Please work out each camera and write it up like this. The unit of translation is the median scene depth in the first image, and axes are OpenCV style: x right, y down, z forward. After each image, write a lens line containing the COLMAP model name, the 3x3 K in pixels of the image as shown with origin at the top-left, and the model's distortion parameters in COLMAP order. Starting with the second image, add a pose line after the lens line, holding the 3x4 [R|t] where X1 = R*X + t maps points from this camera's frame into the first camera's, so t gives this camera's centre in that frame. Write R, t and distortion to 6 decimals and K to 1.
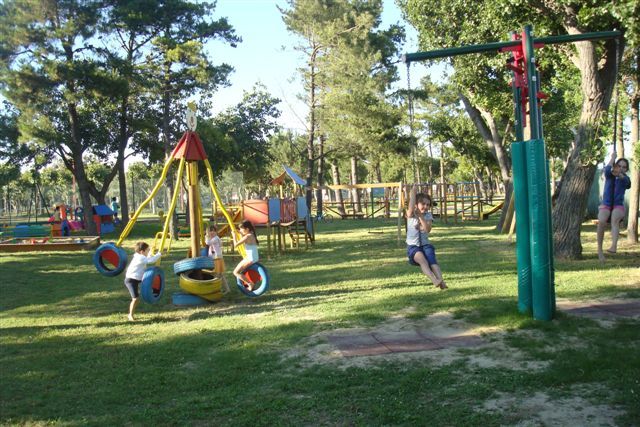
lens RADIAL K [[738.2, 0, 320.0], [0, 738.2, 213.5], [0, 0, 1]] dist [0.002762, 0.007216]
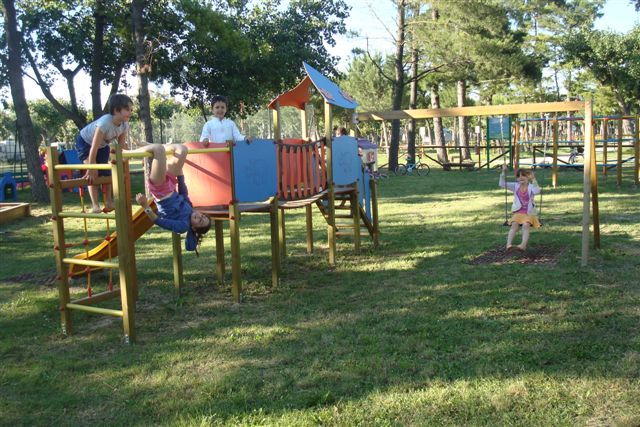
lens RADIAL K [[738.2, 0, 320.0], [0, 738.2, 213.5], [0, 0, 1]] dist [0.002762, 0.007216]
pose [[0.990582, 0.017406, -0.135808, 0.009988], [-0.006749, 0.996888, 0.078540, -0.005247], [0.136752, -0.076884, 0.987617, 0.287207]]
